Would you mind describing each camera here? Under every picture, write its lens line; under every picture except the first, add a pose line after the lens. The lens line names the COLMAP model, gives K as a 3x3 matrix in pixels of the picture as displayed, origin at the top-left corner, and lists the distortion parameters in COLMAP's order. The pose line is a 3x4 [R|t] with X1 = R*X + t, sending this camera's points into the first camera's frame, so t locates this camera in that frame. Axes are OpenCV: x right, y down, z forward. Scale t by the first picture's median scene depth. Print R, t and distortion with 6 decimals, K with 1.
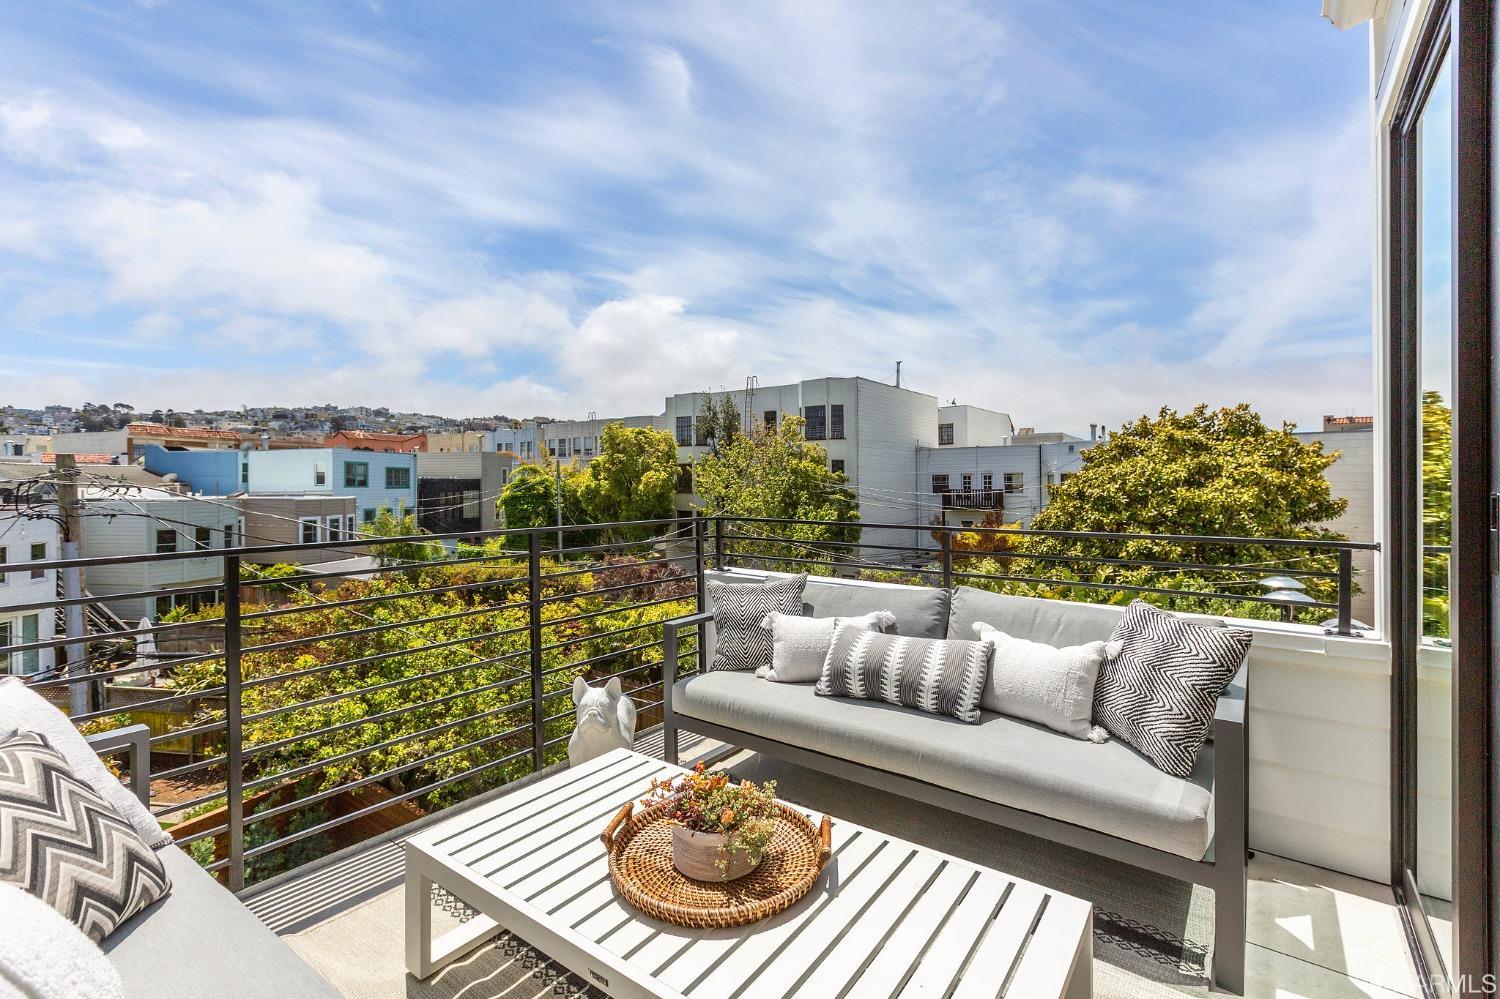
lens RADIAL K [[668.9, 0, 758.9], [0, 668.9, 483.7], [0, 0, 1]] dist [-0.000314, -0.001254]
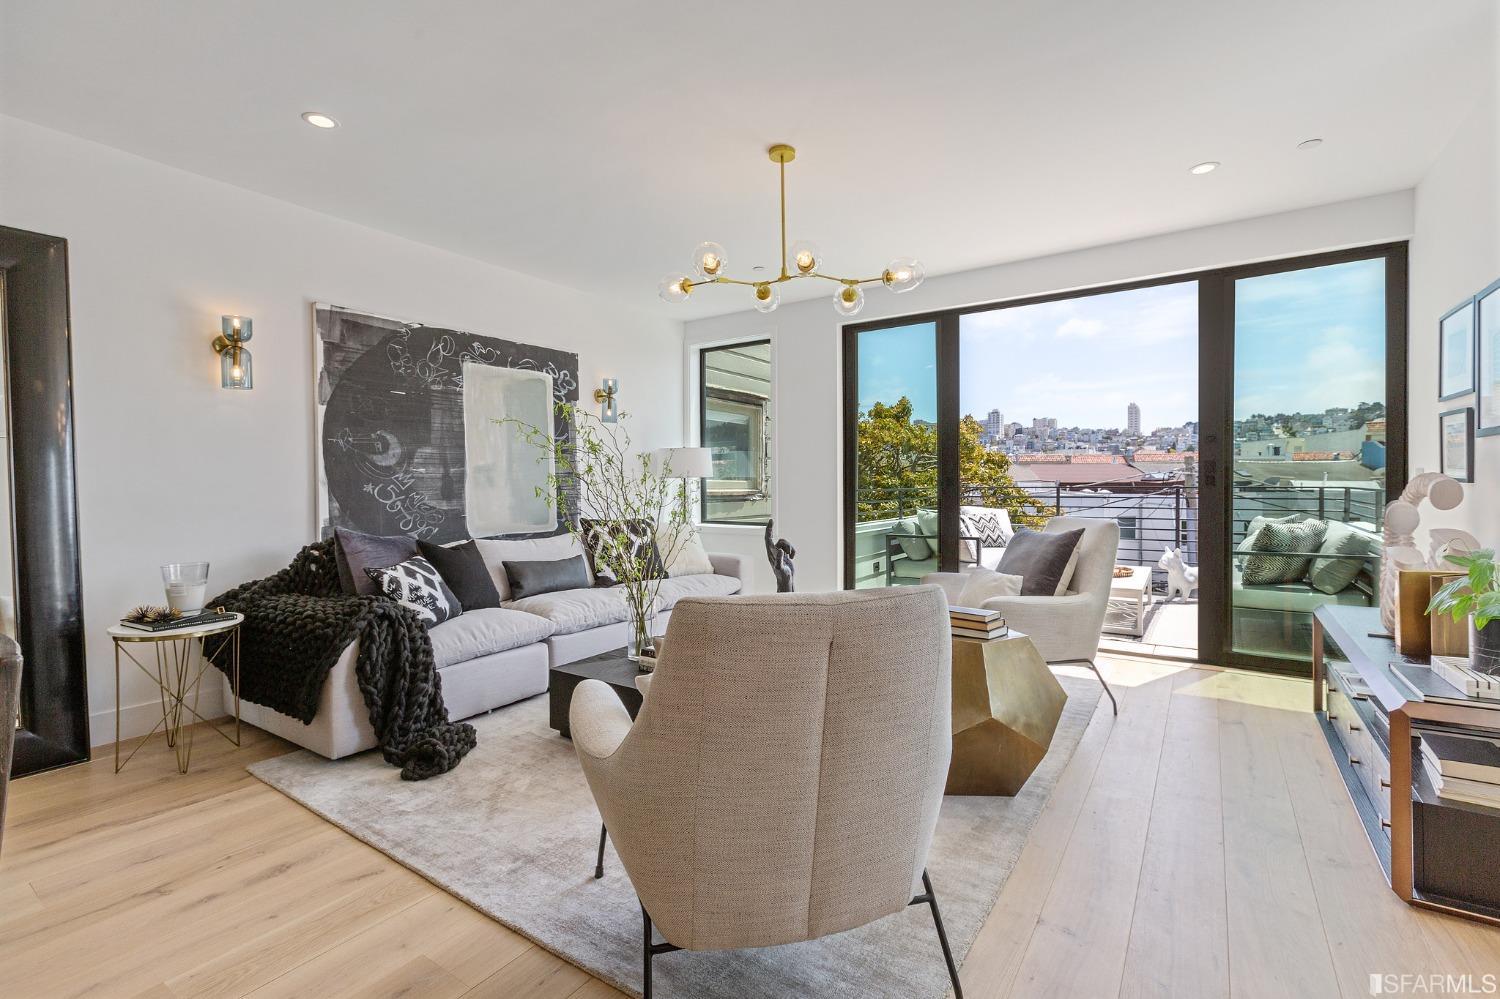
lens RADIAL K [[668.9, 0, 756.0], [0, 668.9, 483.1], [0, 0, 1]] dist [-0.000314, -0.001254]
pose [[0.052367, 0.004151, -0.998619, 0.112390], [0.002092, 0.999989, 0.004266, 0.002856], [0.998626, -0.002313, 0.052357, -0.032034]]
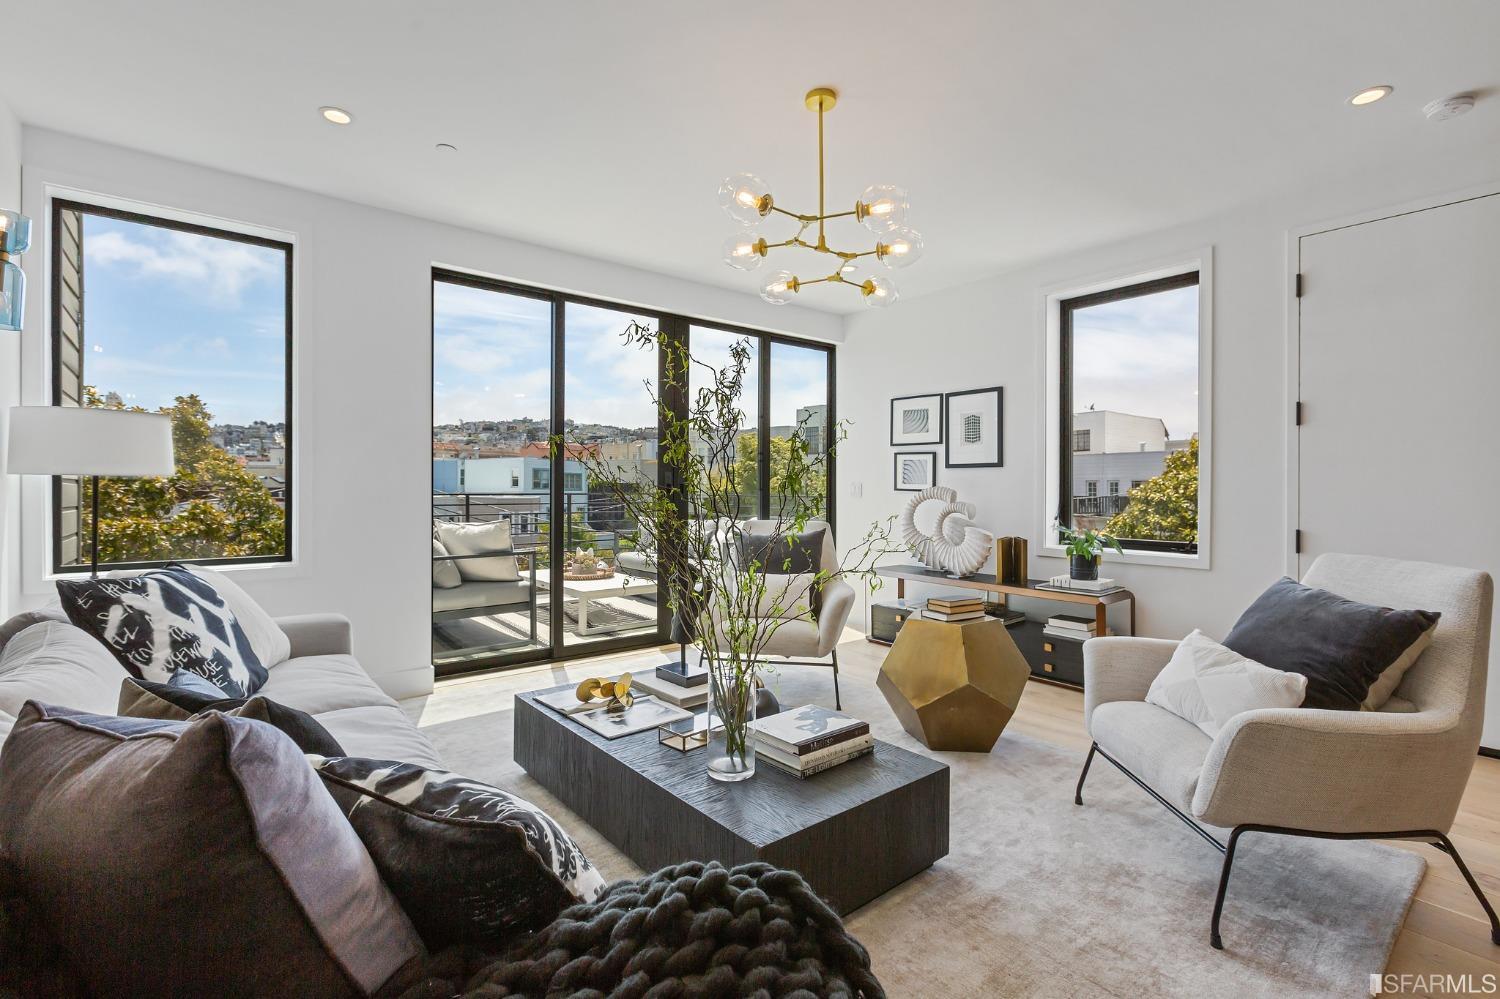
lens RADIAL K [[668.9, 0, 740.7], [0, 668.9, 490.4], [0, 0, 1]] dist [-0.000314, -0.001254]
pose [[0.966509, 0.009349, -0.256462, 0.057803], [-0.009489, 0.999955, 0.000694, 0.003133], [0.256457, 0.001762, 0.966554, -0.078200]]
